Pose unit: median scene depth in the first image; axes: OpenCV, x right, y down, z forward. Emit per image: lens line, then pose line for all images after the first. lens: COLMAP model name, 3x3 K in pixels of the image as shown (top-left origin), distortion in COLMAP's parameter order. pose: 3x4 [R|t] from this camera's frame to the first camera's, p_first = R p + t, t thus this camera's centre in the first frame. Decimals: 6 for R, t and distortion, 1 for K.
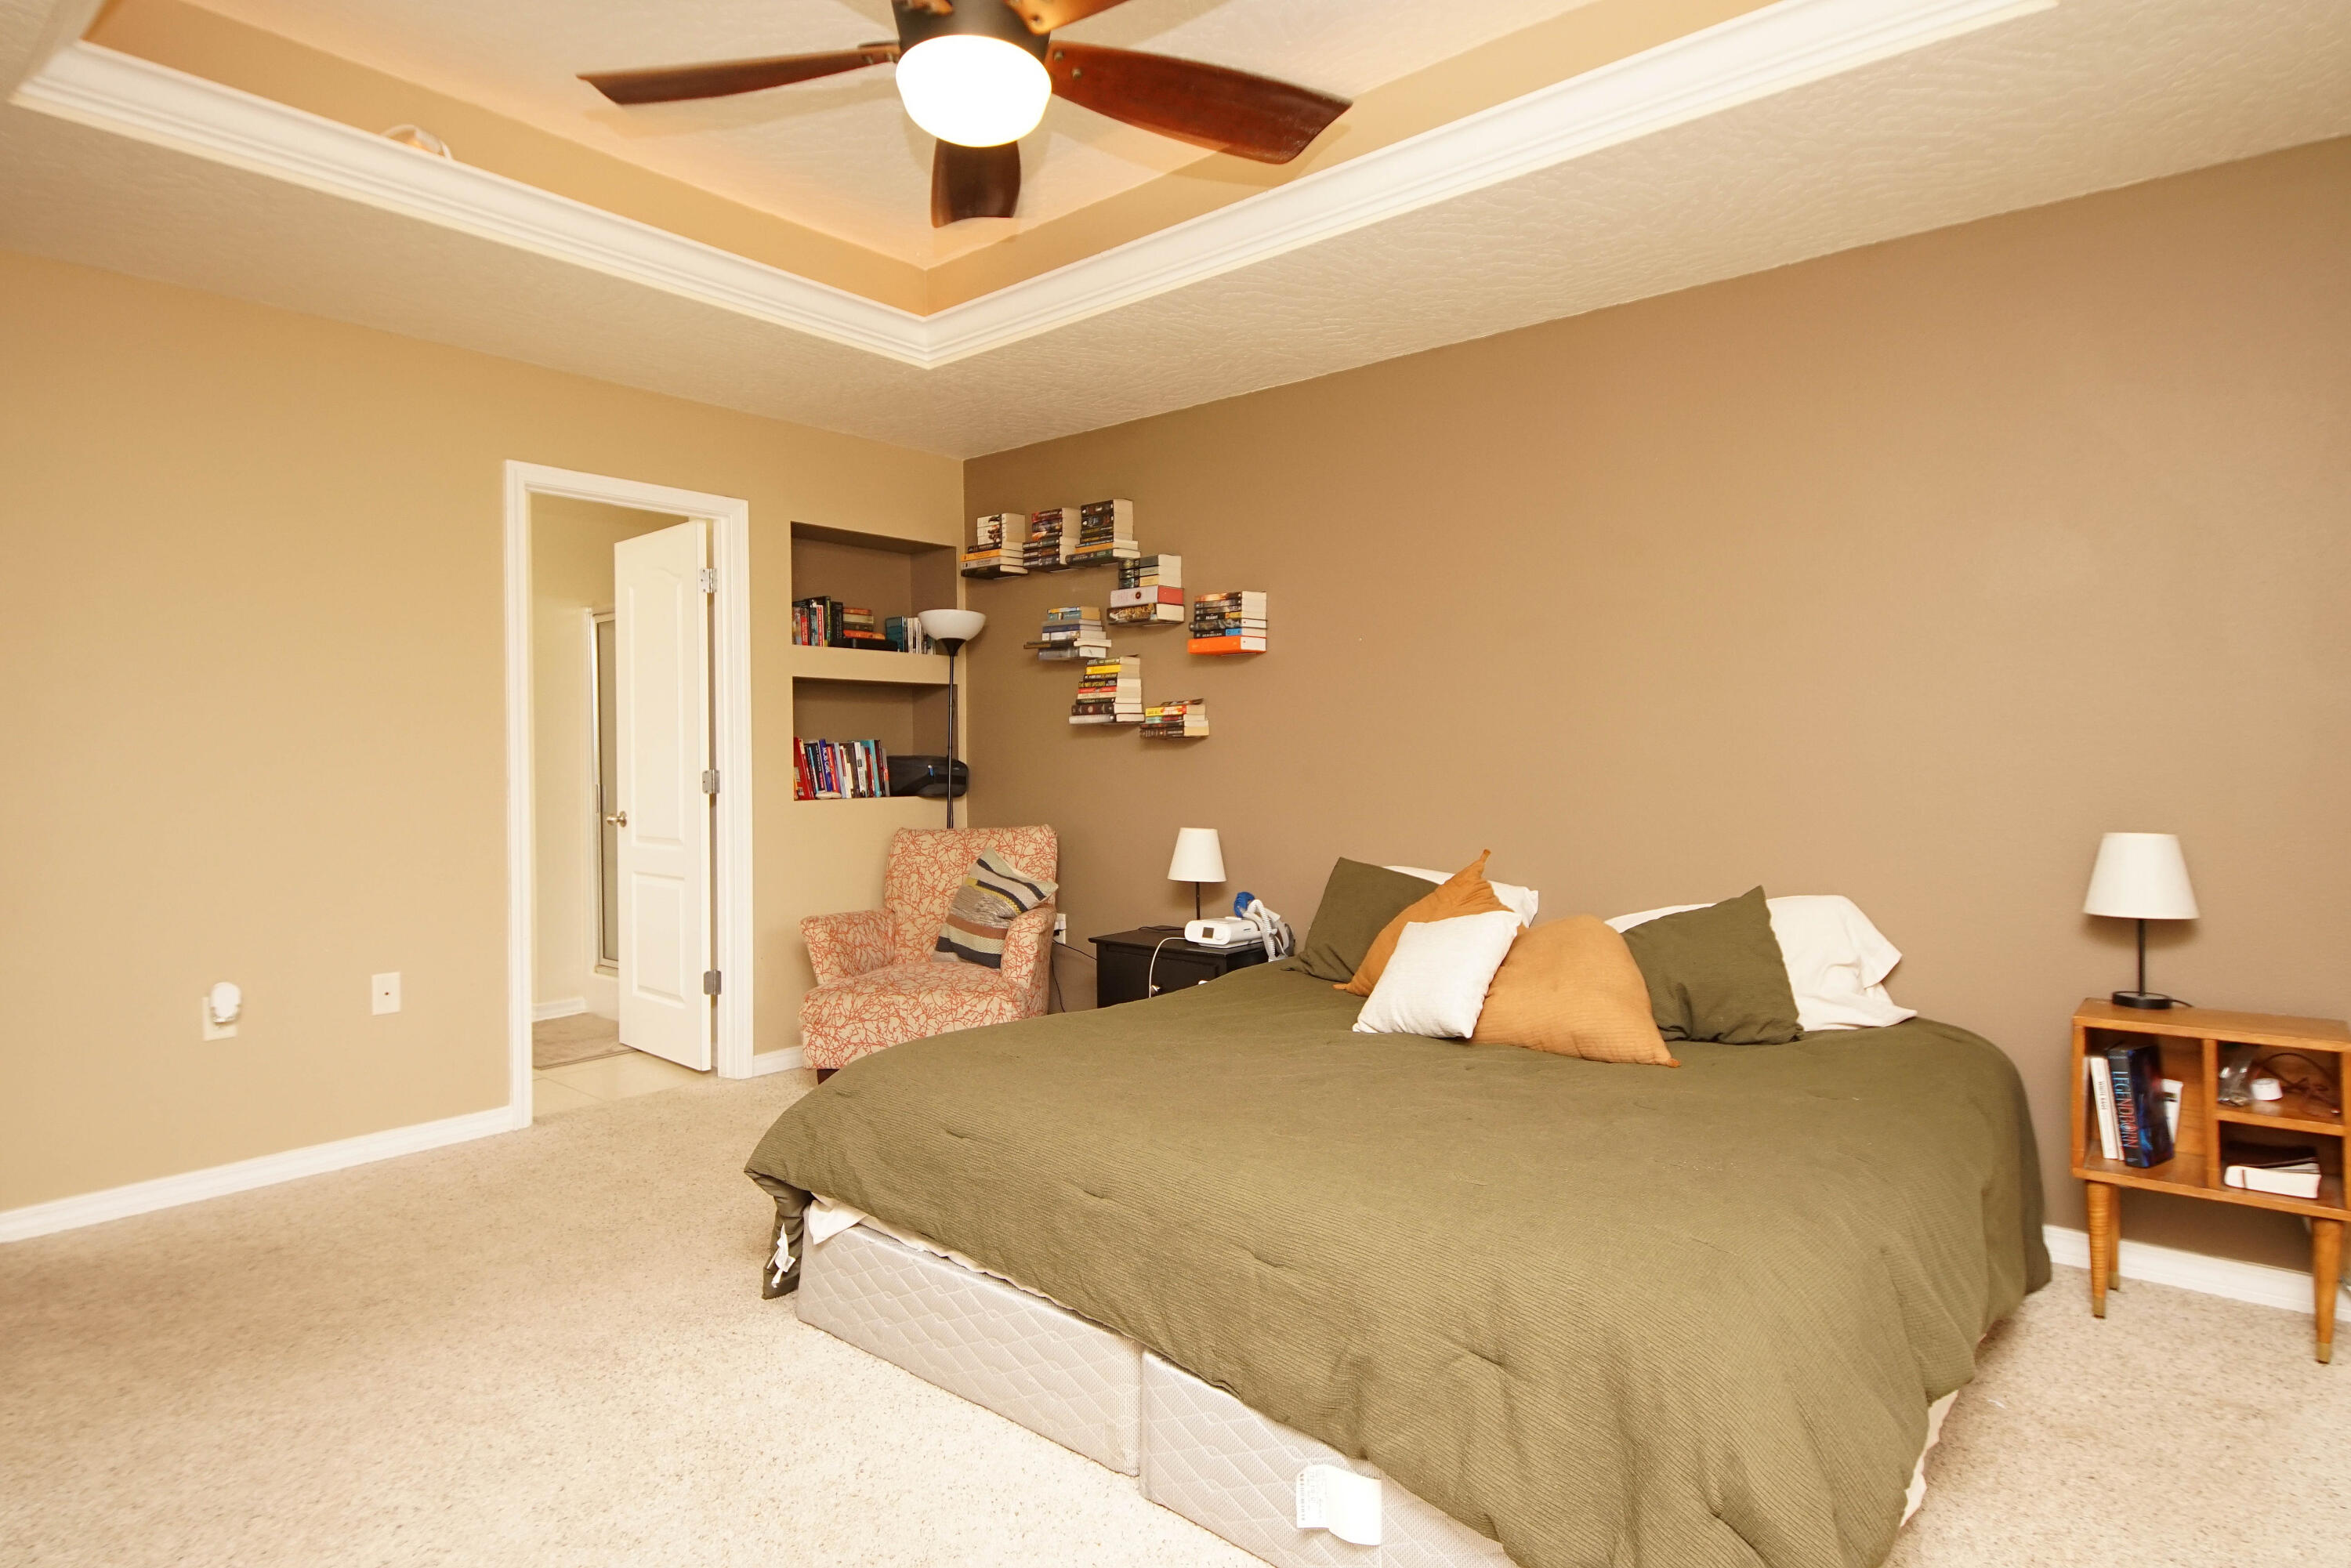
lens RADIAL K [[1262.2, 0, 1165.9], [0, 1262.2, 781.0], [0, 0, 1]] dist [0.029872, -0.012212]
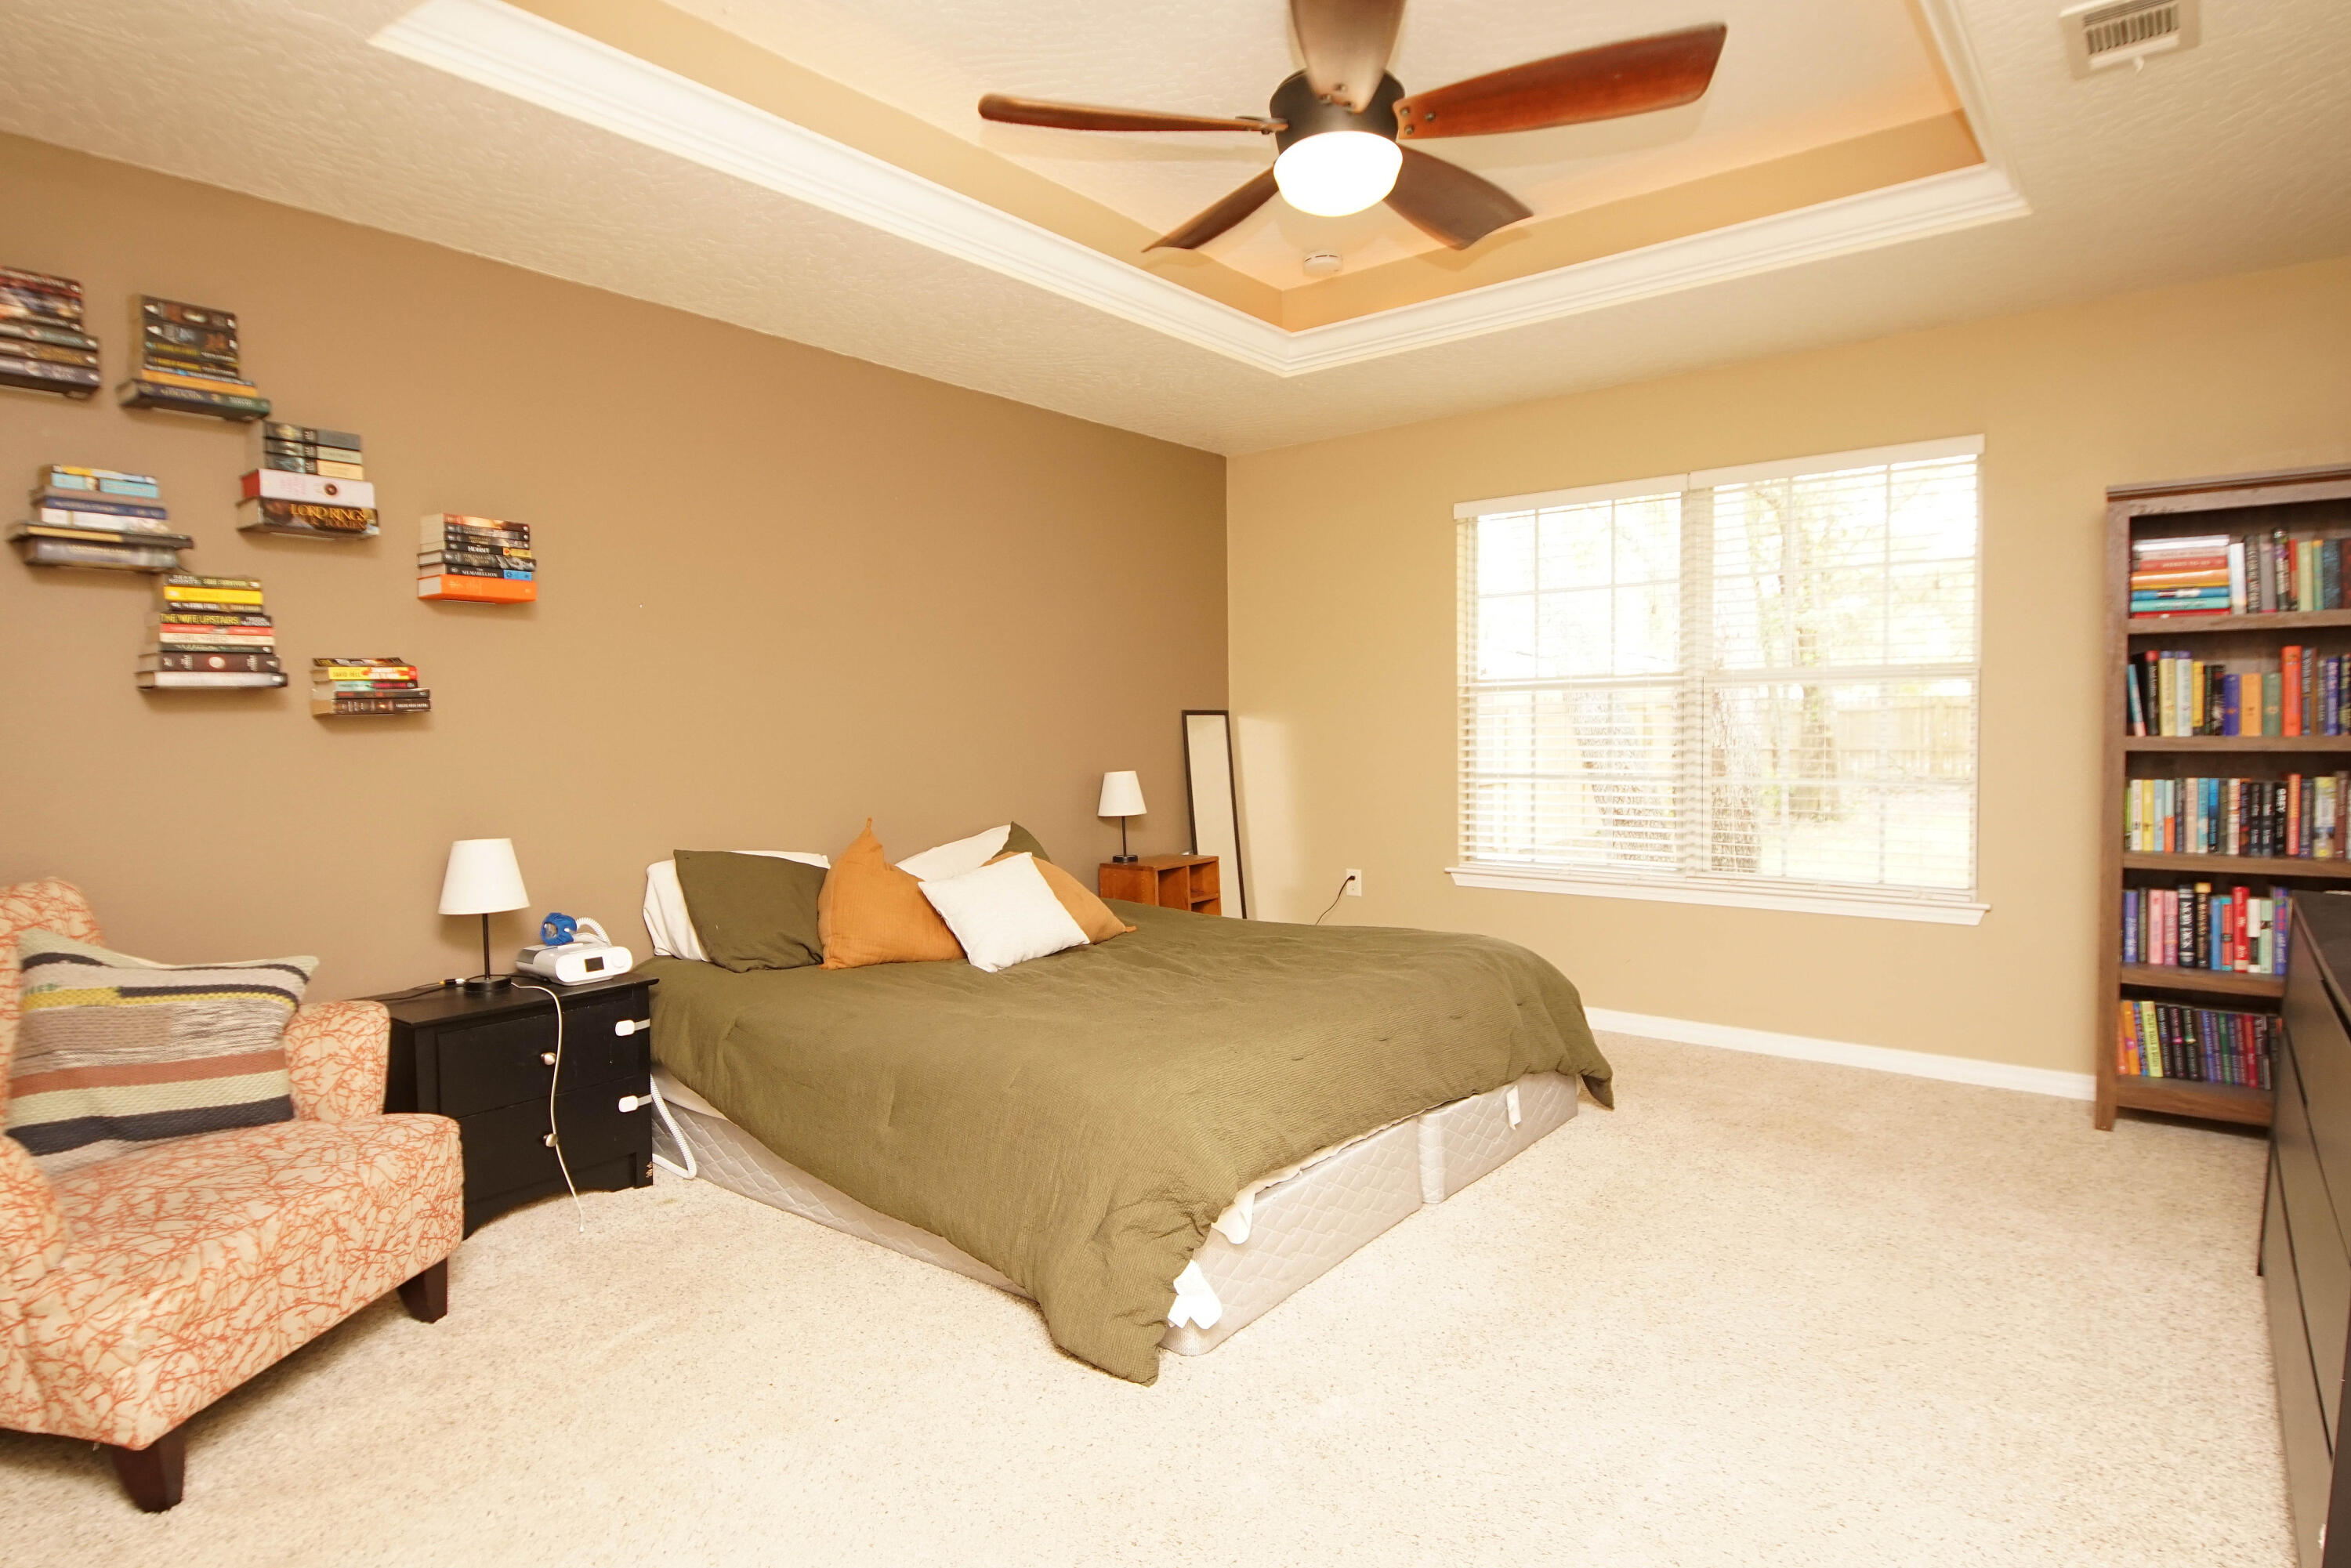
lens RADIAL K [[1262.2, 0, 1164.7], [0, 1262.2, 774.4], [0, 0, 1]] dist [0.029872, -0.012212]
pose [[-0.019209, -0.035726, 0.999177, -0.699614], [0.033230, 0.998786, 0.036351, -0.012920], [-0.999263, 0.033901, -0.017999, 0.611444]]
